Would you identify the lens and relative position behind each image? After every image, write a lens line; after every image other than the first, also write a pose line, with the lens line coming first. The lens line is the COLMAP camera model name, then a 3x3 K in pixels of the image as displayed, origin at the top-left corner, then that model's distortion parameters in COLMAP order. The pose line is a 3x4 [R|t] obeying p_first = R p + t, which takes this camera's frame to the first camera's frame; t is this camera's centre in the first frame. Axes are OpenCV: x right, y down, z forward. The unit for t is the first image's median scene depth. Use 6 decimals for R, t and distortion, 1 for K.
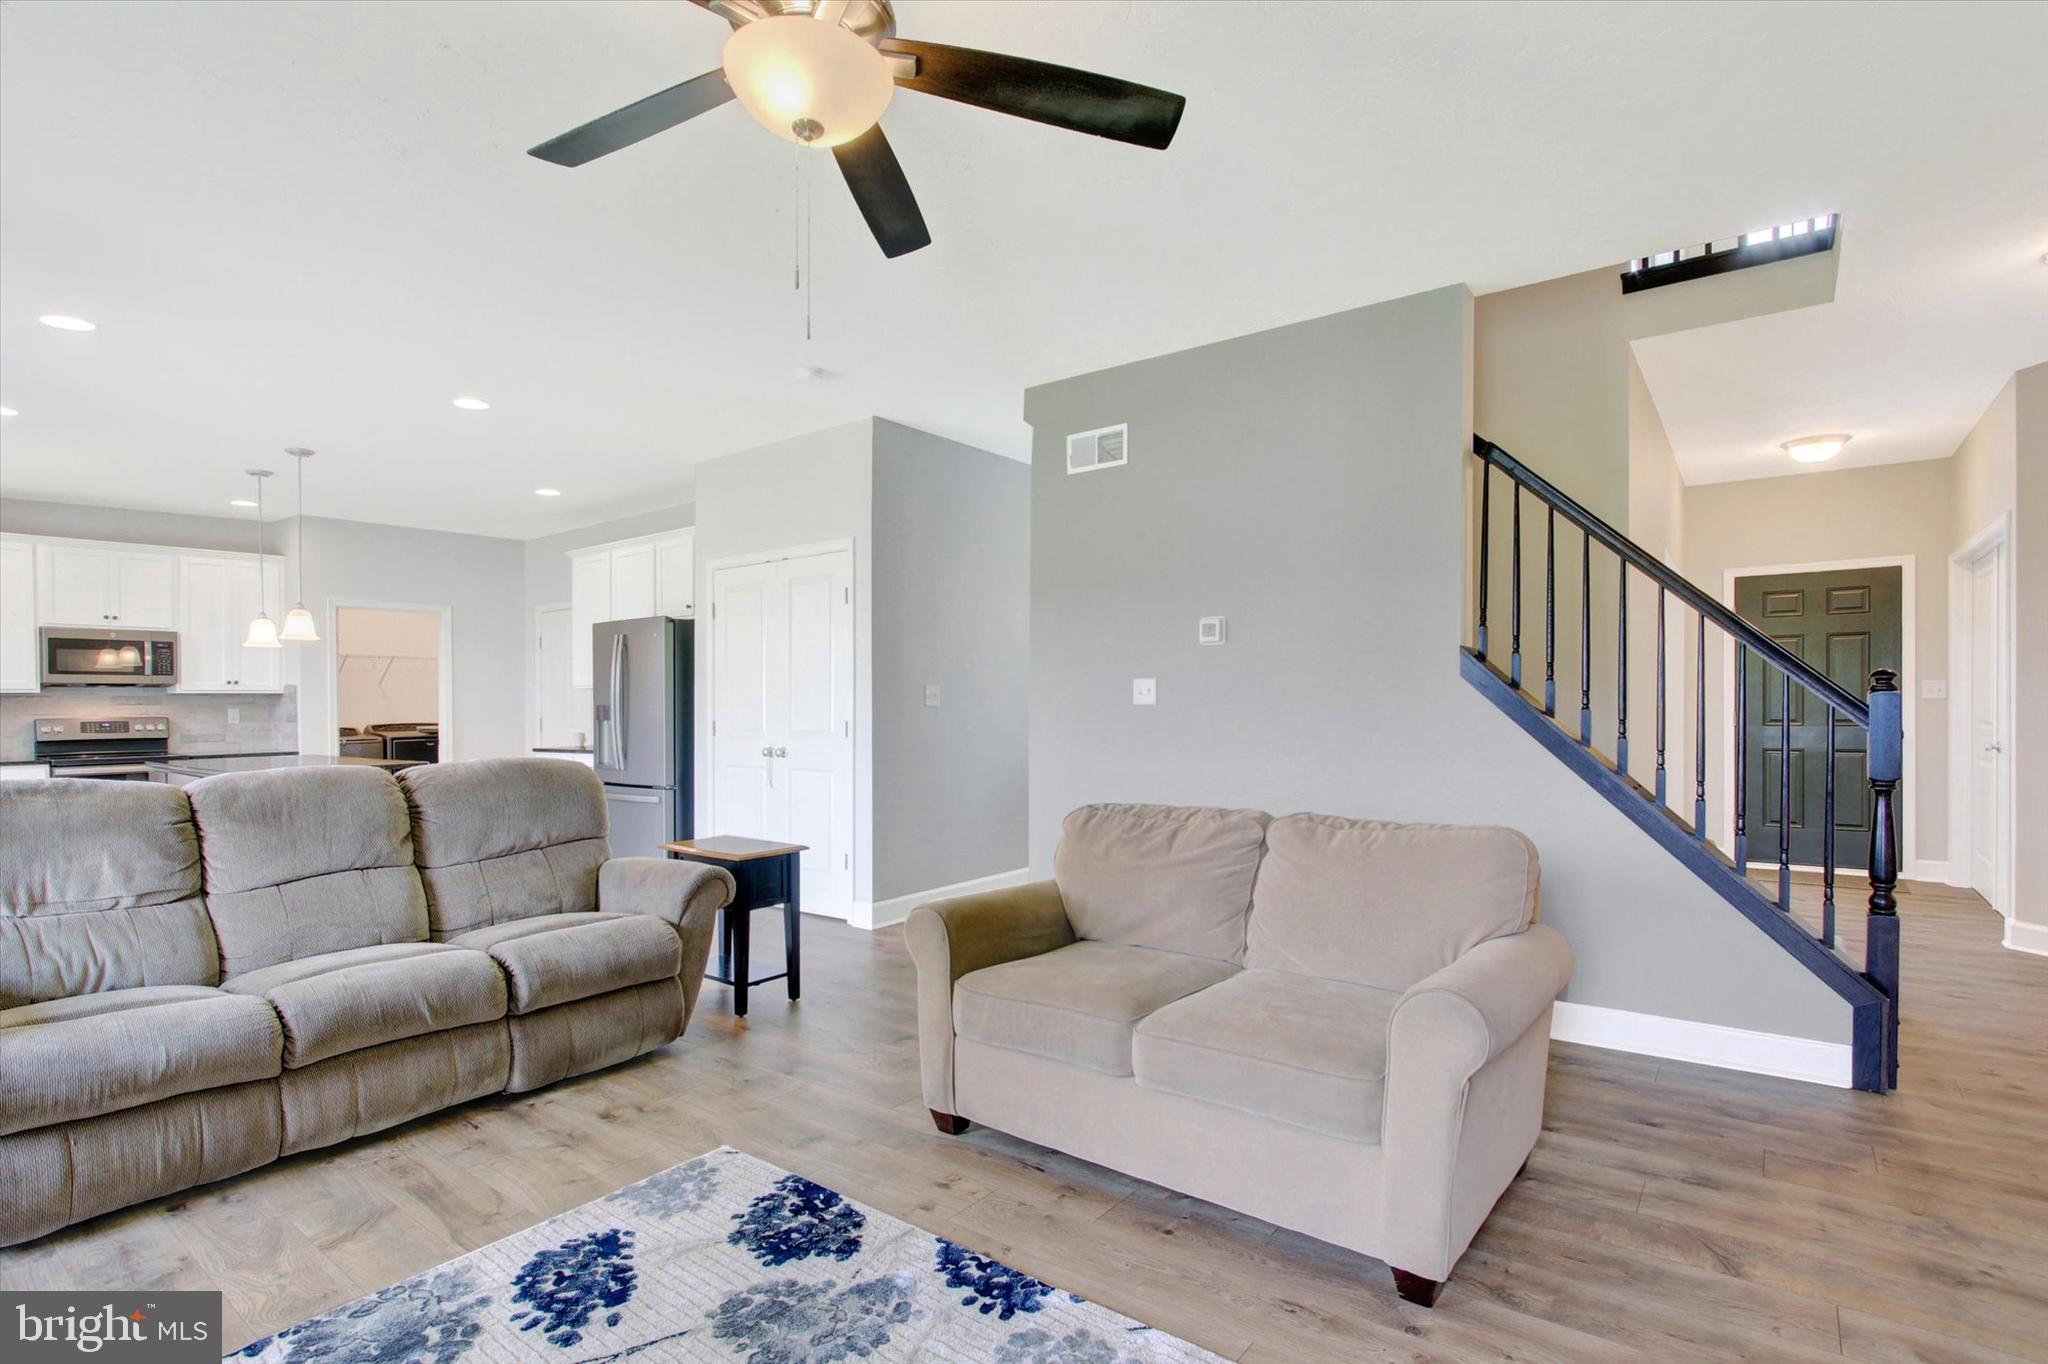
lens RADIAL K [[989.2, 0, 1019.5], [0, 989.2, 701.5], [0, 0, 1]] dist [0.000009, -0.000044]
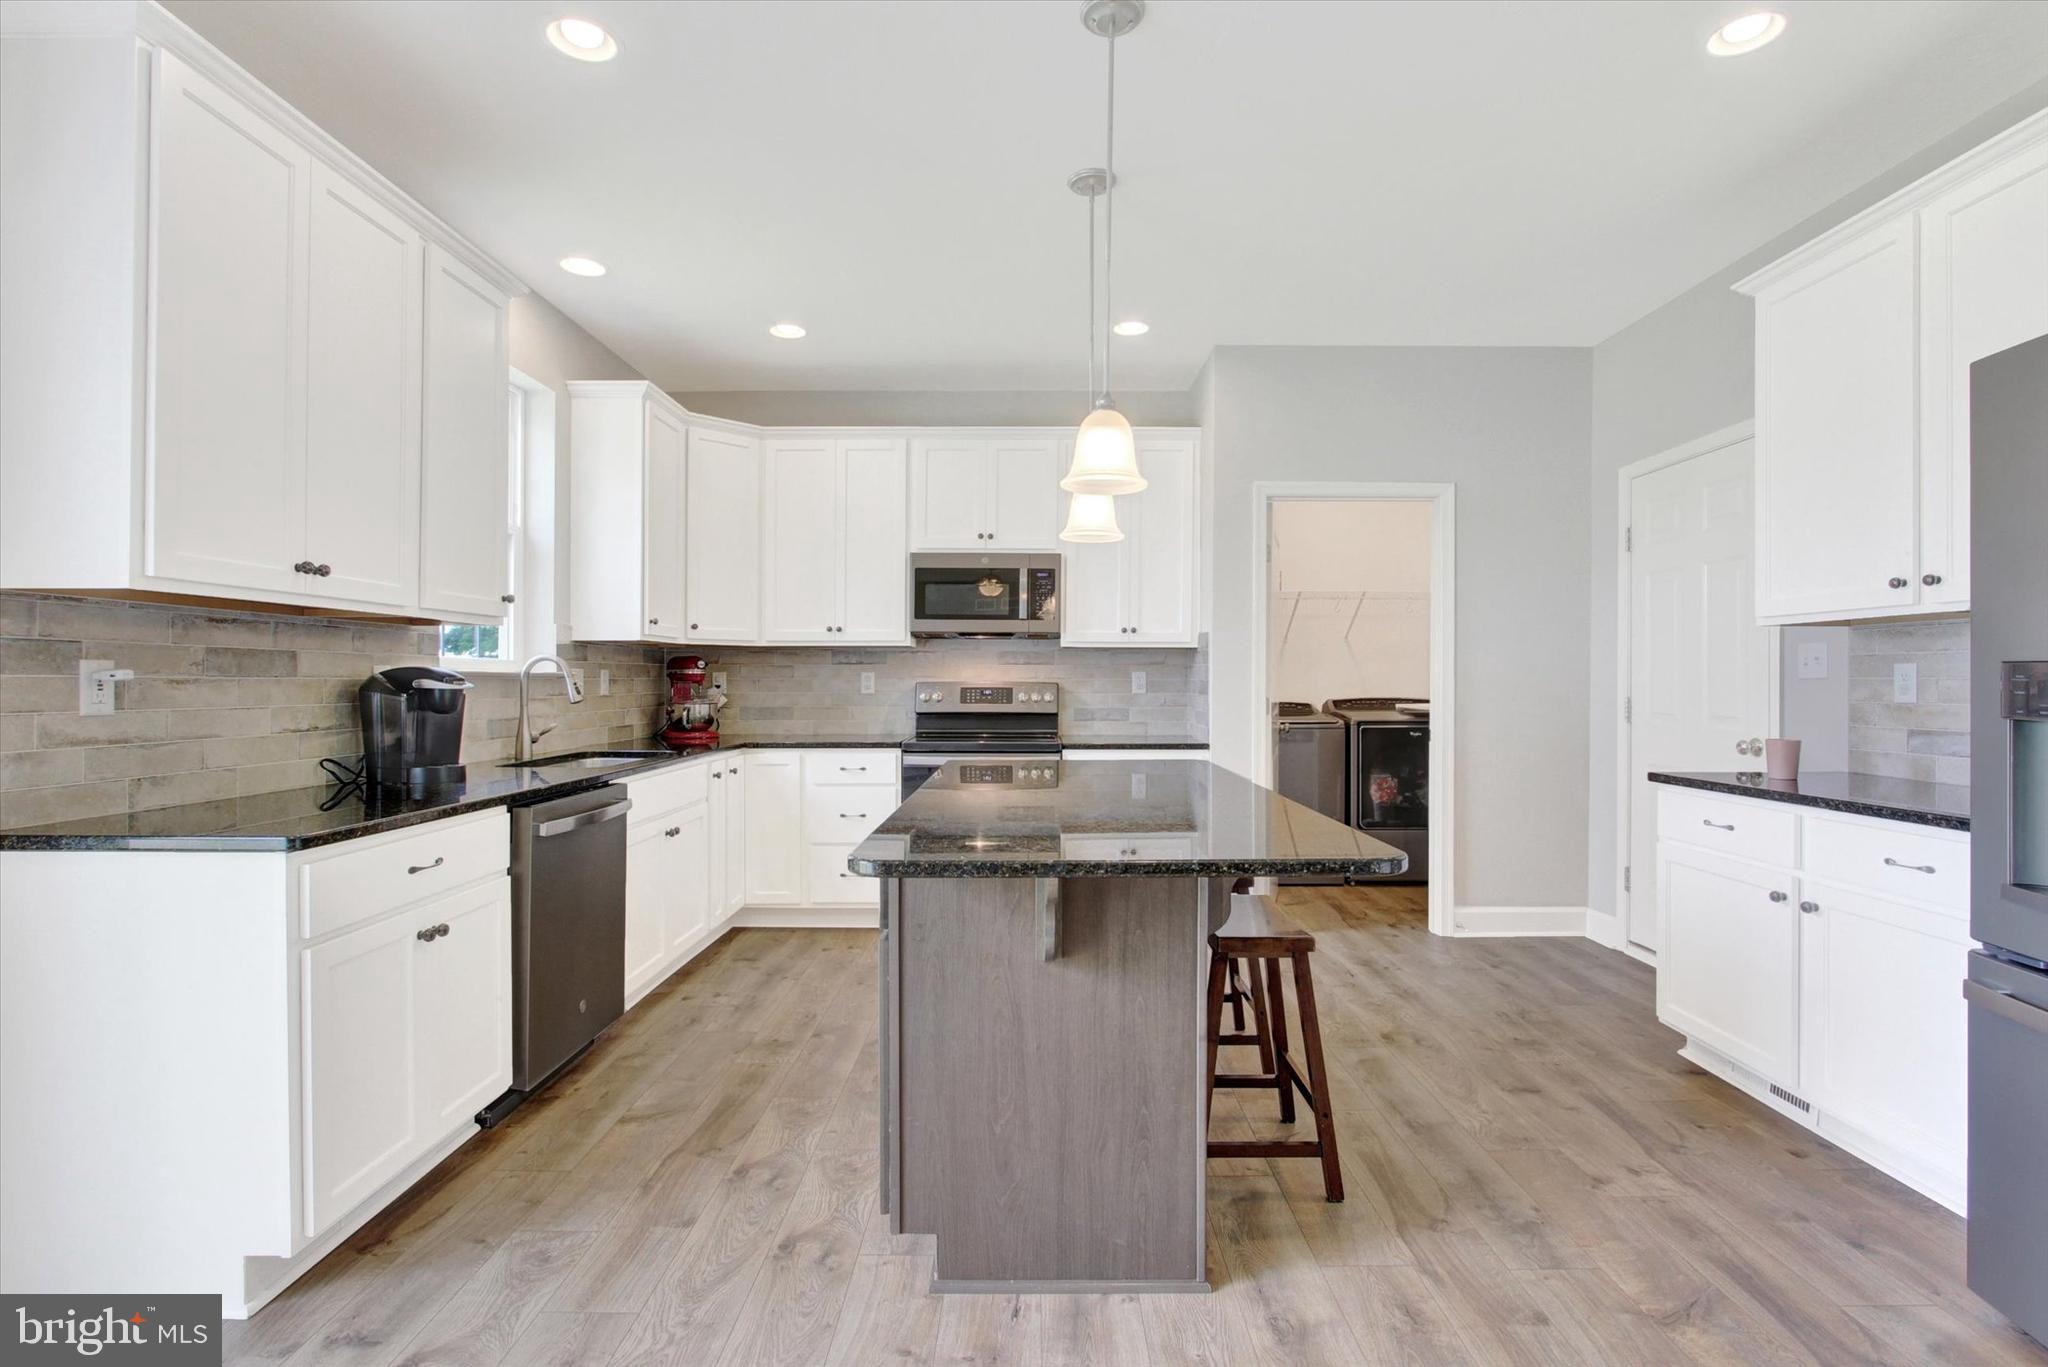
lens RADIAL K [[989.2, 0, 1019.5], [0, 989.2, 703.0], [0, 0, 1]] dist [0.000009, -0.000044]
pose [[0.604984, 0.031972, -0.795596, -0.341767], [-0.007927, 0.999386, 0.034133, 0.006825], [0.796198, -0.014343, 0.604866, 0.578669]]
